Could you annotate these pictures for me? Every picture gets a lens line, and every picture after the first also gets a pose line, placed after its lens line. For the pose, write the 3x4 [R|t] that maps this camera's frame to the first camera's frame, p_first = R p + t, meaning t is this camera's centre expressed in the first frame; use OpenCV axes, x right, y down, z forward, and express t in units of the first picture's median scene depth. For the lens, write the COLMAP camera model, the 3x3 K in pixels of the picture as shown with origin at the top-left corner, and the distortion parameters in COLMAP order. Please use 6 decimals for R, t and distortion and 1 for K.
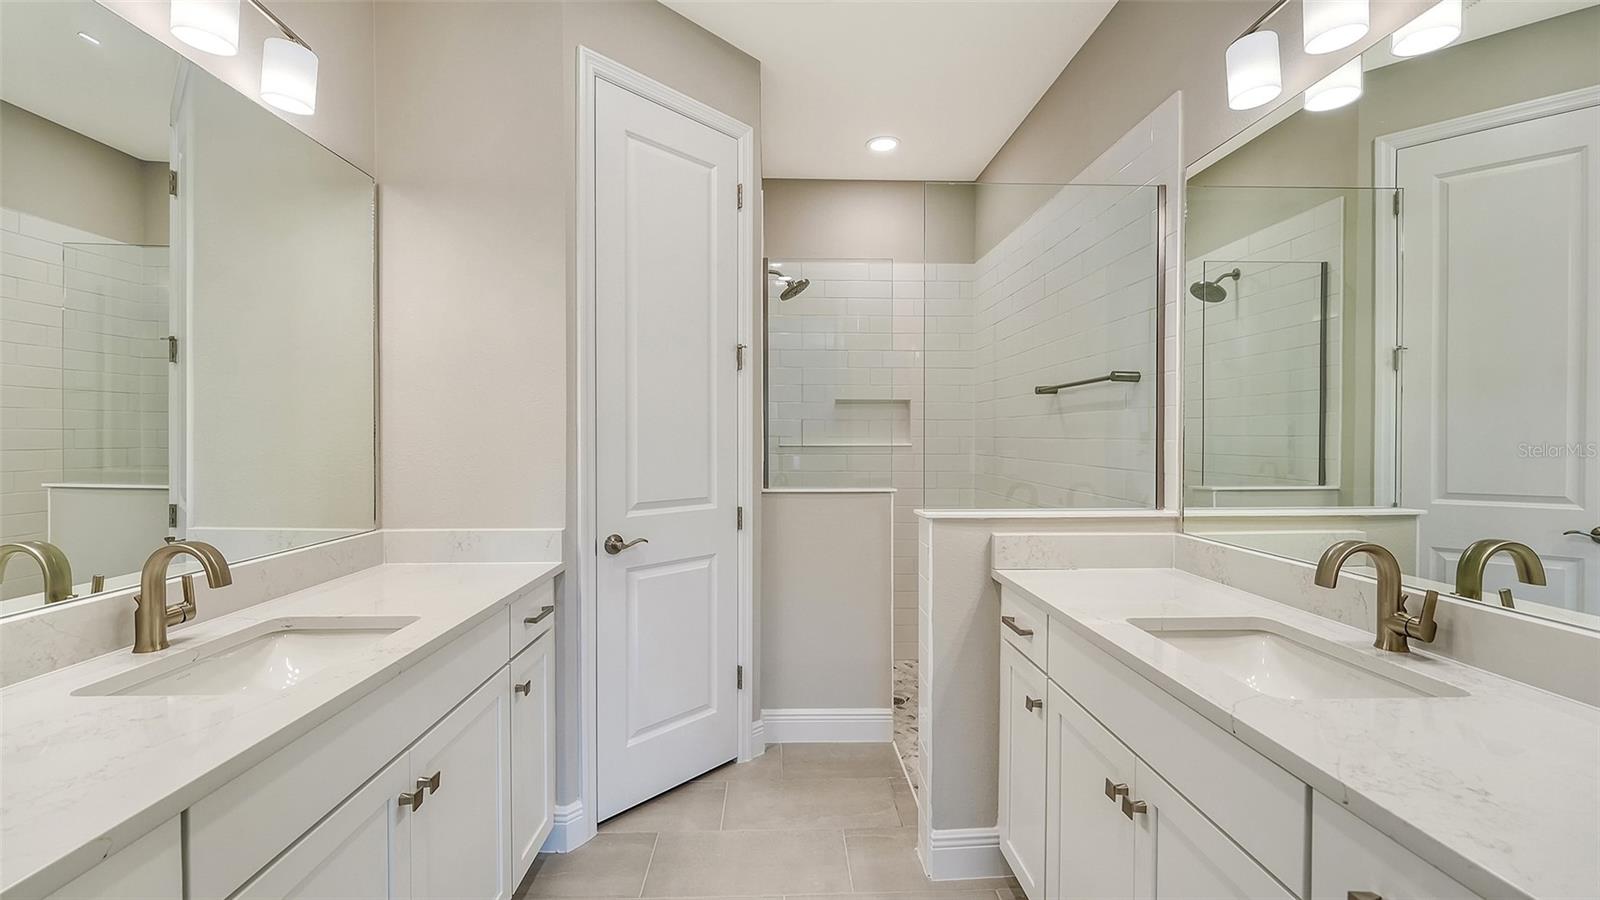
lens RADIAL K [[653.5, 0, 799.6], [0, 653.5, 443.8], [0, 0, 1]] dist [-0.001908, -0.000396]
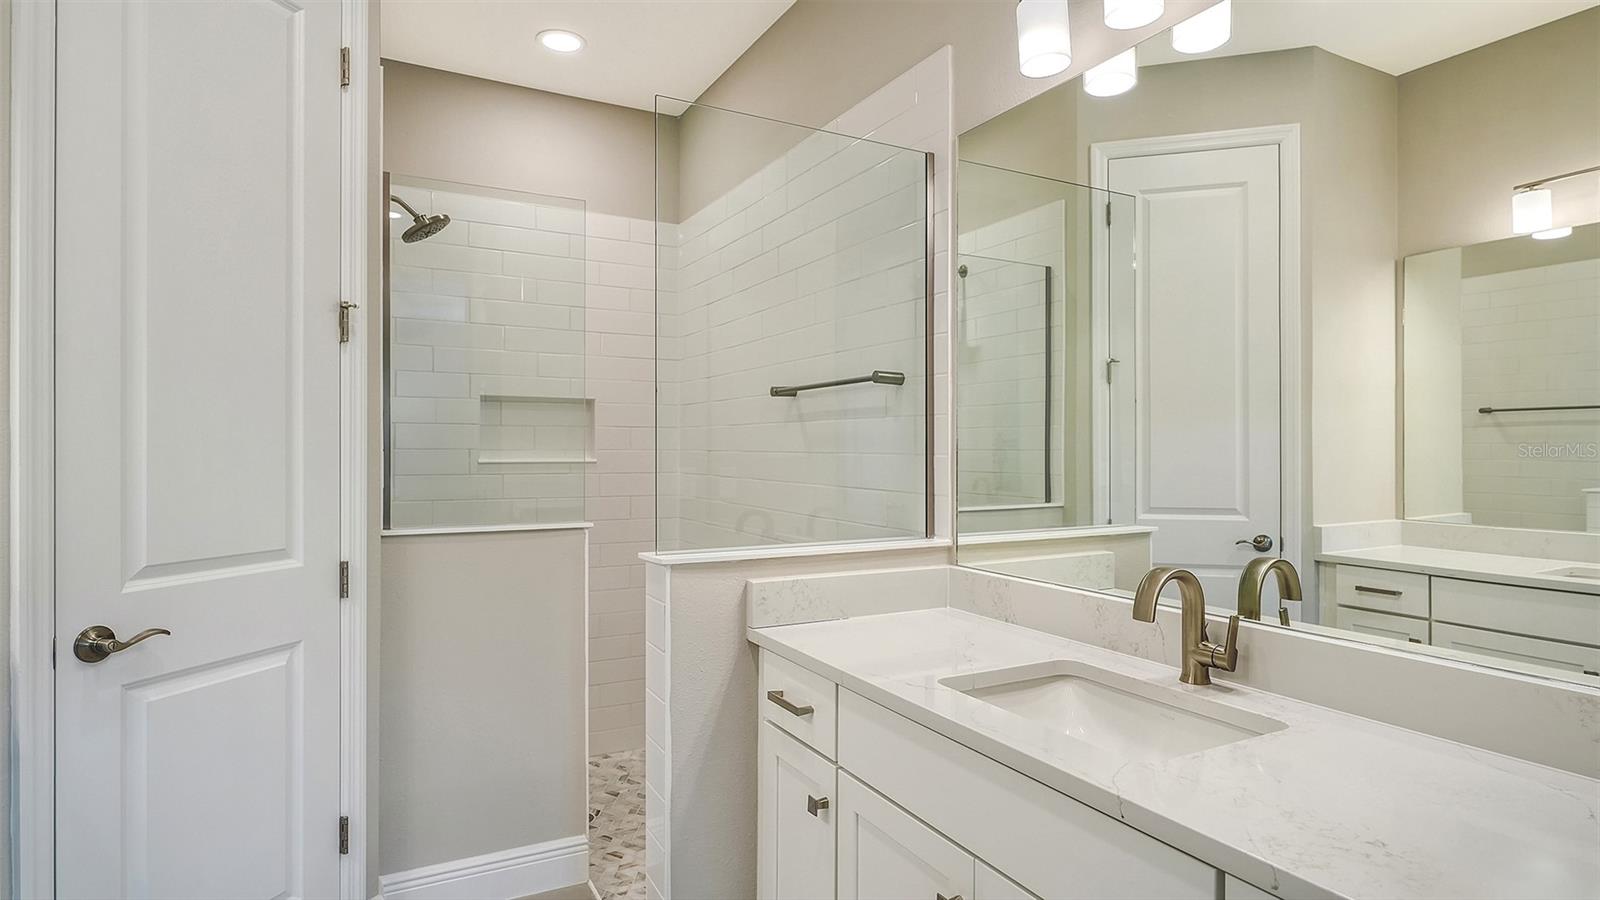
lens RADIAL K [[833.3, 0, 805.9], [0, 833.3, 451.9], [0, 0, 1]] dist [-0.001257, -0.001308]
pose [[0.893731, 0.001866, 0.448599, -0.064669], [0.001516, 0.999973, -0.007179, -0.002272], [-0.448601, 0.007096, 0.893704, 0.105403]]
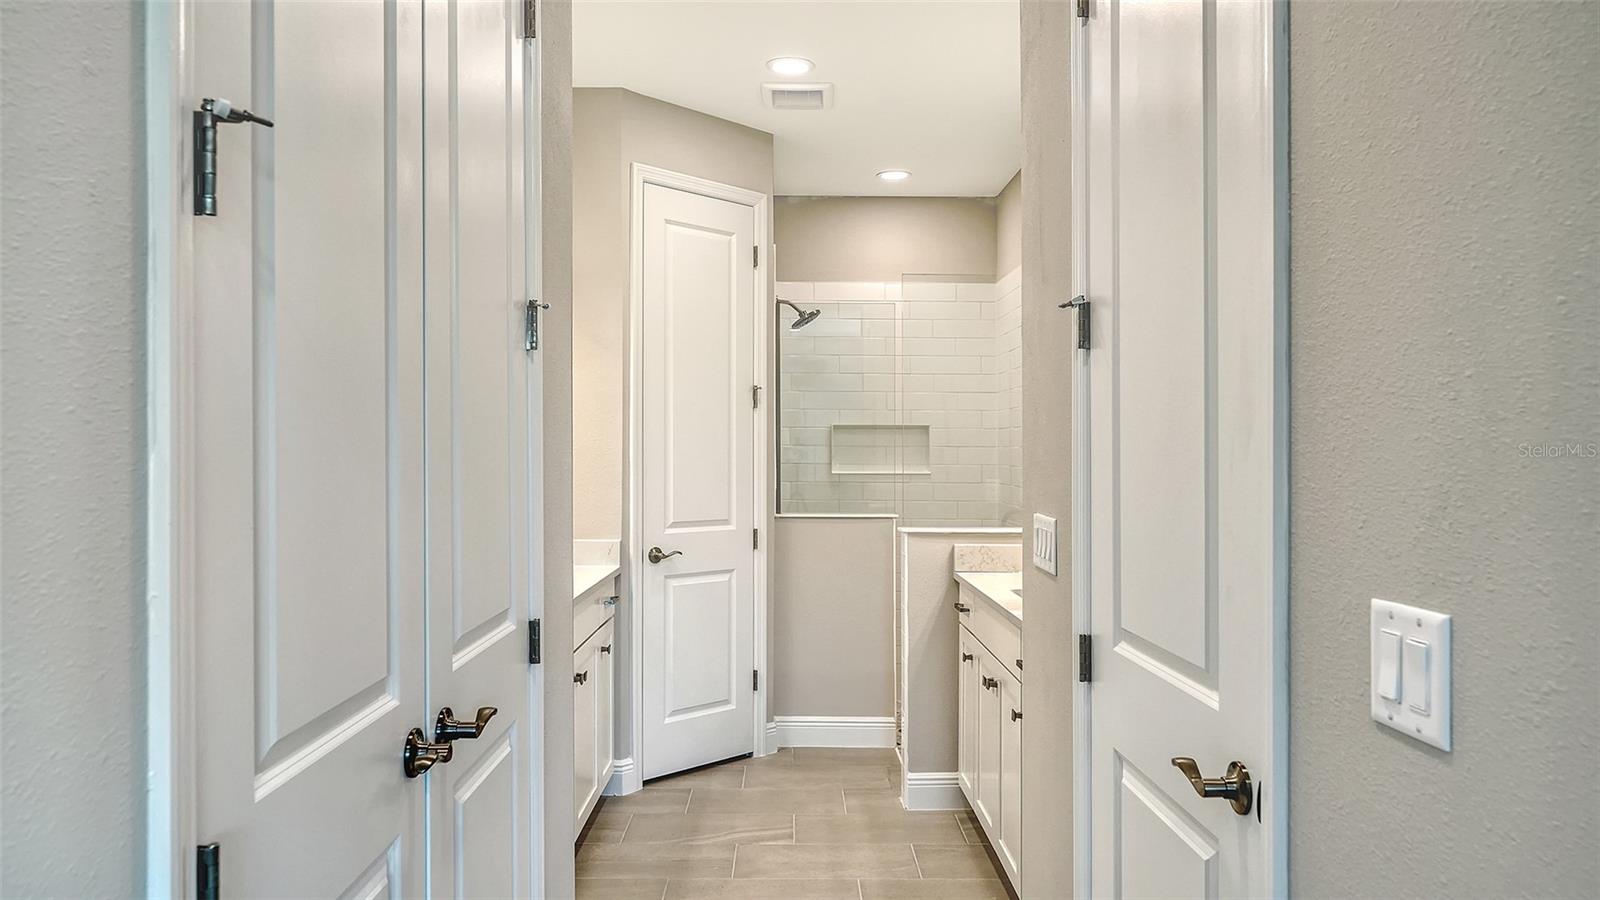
lens RADIAL K [[1103.6, 0, 705.8], [0, 1103.6, 419.7], [0, 0, 1]] dist [0.001608, 0.000320]
pose [[0.993789, -0.002193, -0.111261, 0.043551], [-0.002291, 0.999191, -0.040152, -0.018580], [0.111259, 0.040158, 0.992980, -1.096036]]
